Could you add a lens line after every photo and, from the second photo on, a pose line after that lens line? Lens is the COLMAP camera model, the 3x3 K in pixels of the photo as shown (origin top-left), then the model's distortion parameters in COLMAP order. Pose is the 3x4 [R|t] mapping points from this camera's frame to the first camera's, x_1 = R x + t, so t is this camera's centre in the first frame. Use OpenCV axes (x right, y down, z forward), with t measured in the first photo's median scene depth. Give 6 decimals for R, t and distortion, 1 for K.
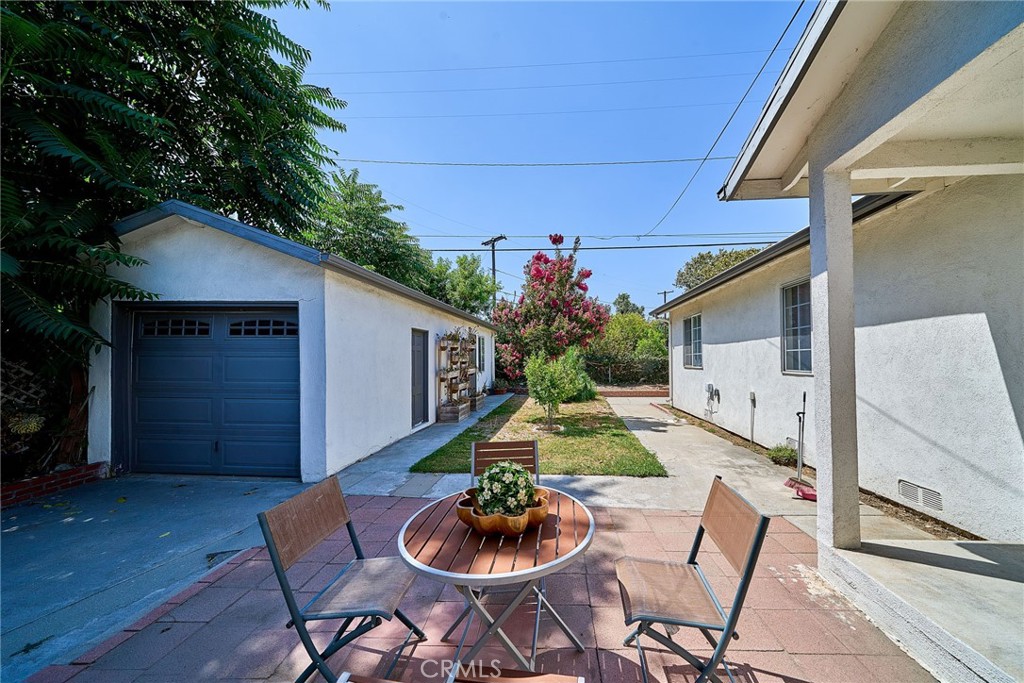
lens RADIAL K [[346.0, 0, 503.2], [0, 346.0, 342.0], [0, 0, 1]] dist [-0.001175, -0.000223]
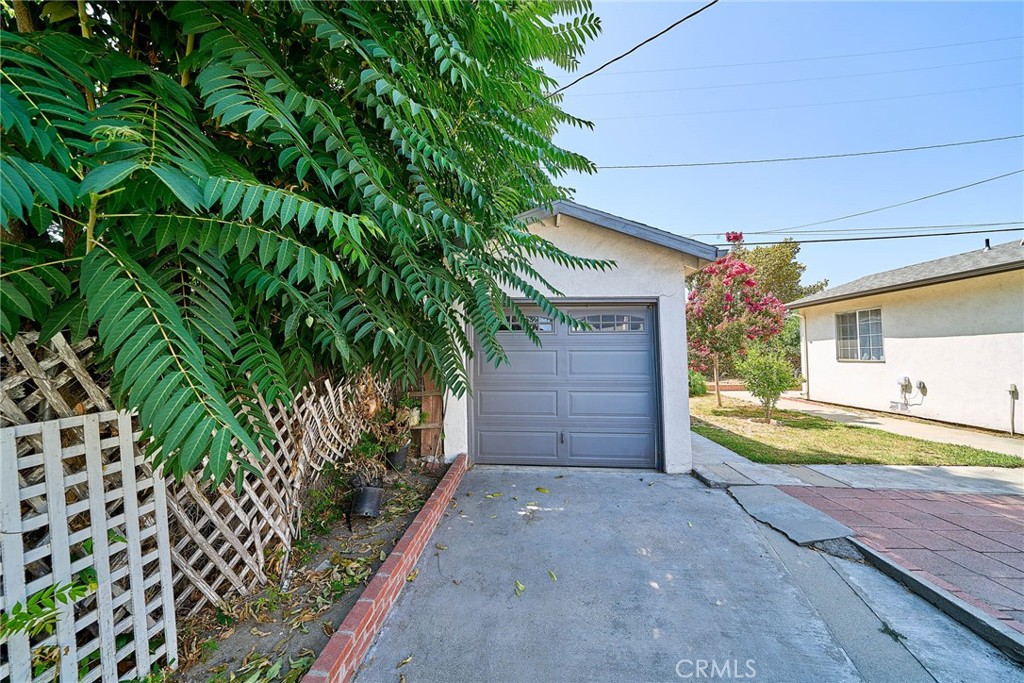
lens RADIAL K [[330.5, 0, 512.0], [0, 330.5, 341.5], [0, 0, 1]] dist [0.000330, 0.000025]
pose [[0.999915, -0.005138, -0.011984, -0.963267], [0.005220, 0.999963, 0.006849, 0.005553], [0.011948, -0.006911, 0.999905, 0.014603]]
